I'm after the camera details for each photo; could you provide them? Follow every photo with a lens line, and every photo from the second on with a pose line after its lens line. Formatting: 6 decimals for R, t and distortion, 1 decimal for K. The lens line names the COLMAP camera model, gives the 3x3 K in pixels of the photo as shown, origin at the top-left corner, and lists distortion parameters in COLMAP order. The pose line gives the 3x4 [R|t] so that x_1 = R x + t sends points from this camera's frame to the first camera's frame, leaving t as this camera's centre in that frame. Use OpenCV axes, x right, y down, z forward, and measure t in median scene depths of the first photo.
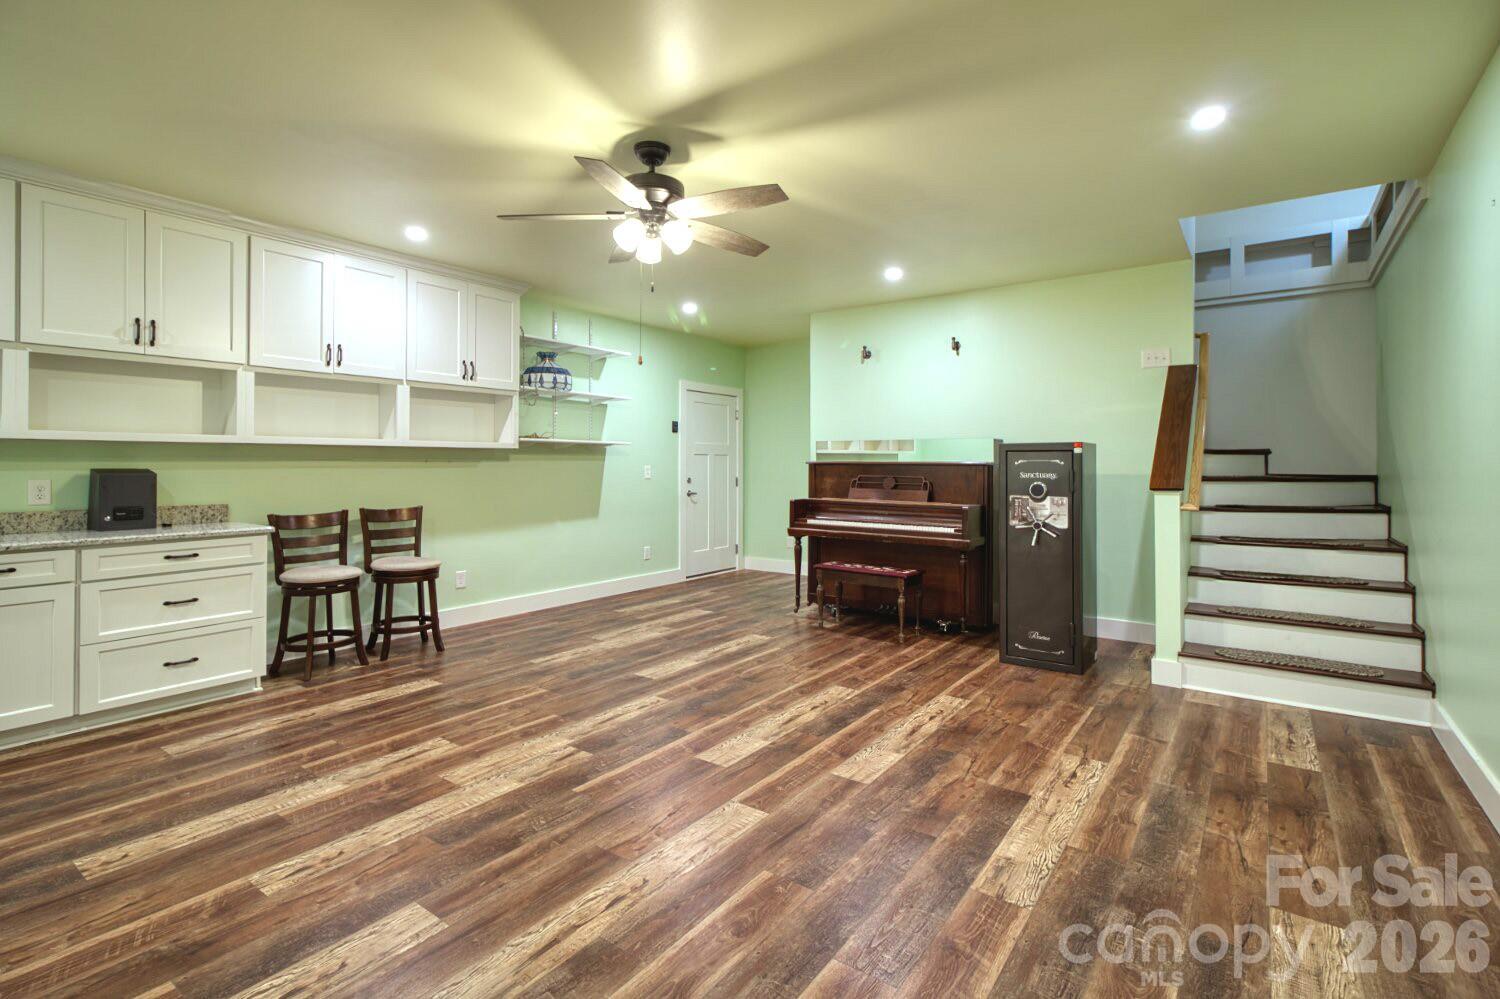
lens RADIAL K [[694.7, 0, 765.2], [0, 694.7, 458.7], [0, 0, 1]] dist [0.005249, -0.000153]
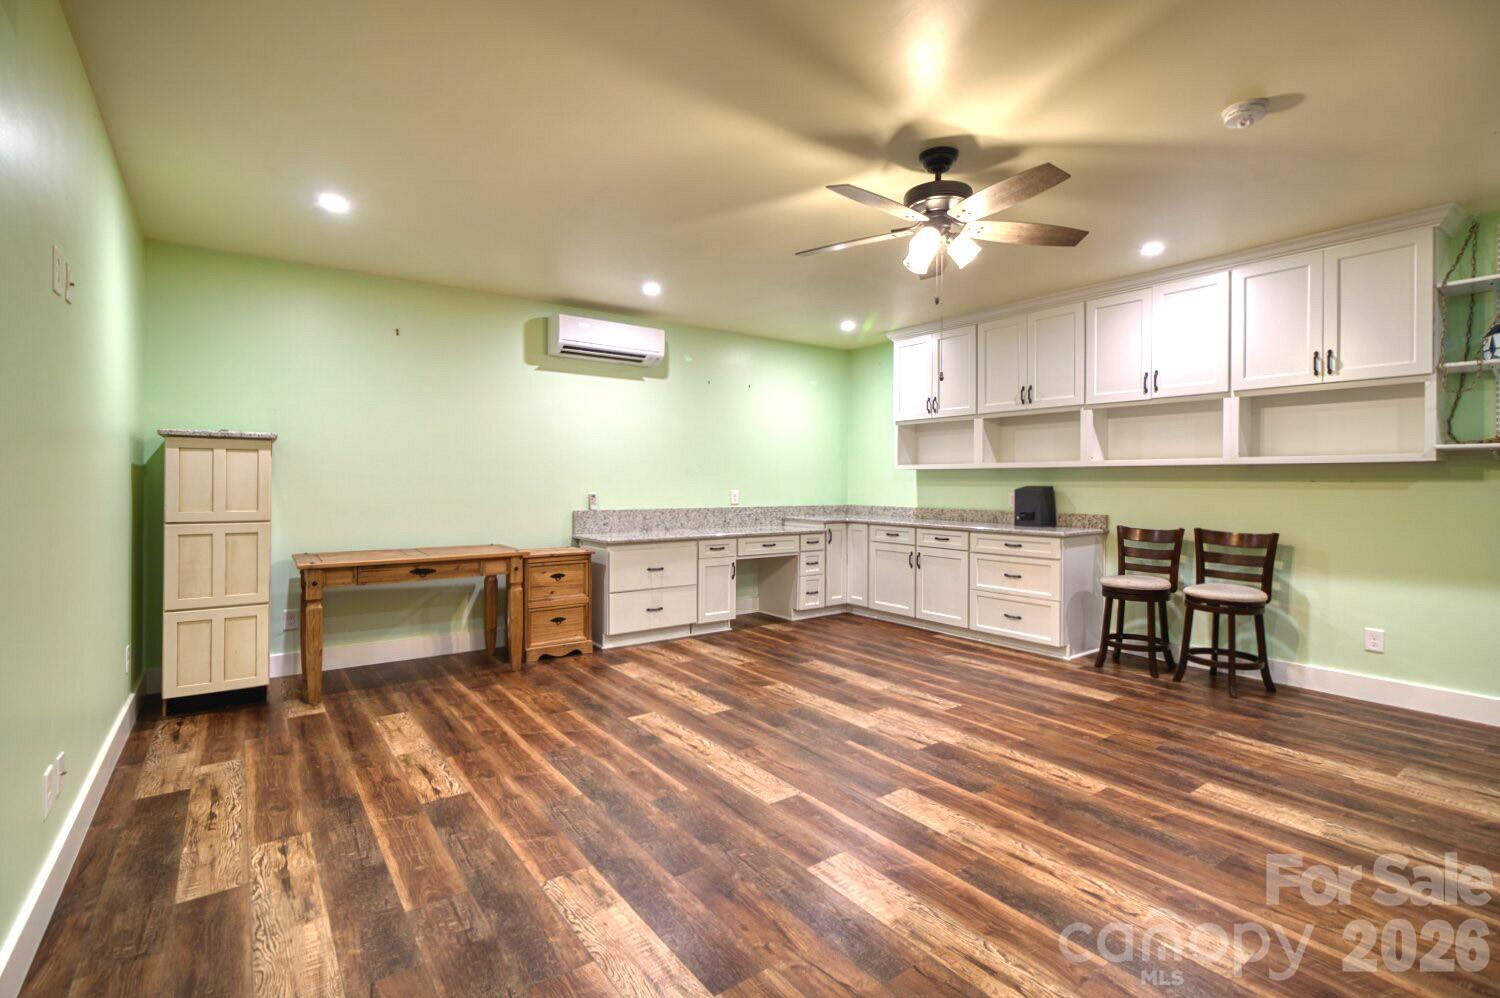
lens RADIAL K [[694.7, 0, 750.8], [0, 694.7, 489.3], [0, 0, 1]] dist [0.005249, -0.000153]
pose [[-0.308033, 0.009088, -0.951332, 0.791672], [0.003774, 0.999958, 0.008330, 0.006931], [0.951368, -0.001024, -0.308054, 0.991678]]
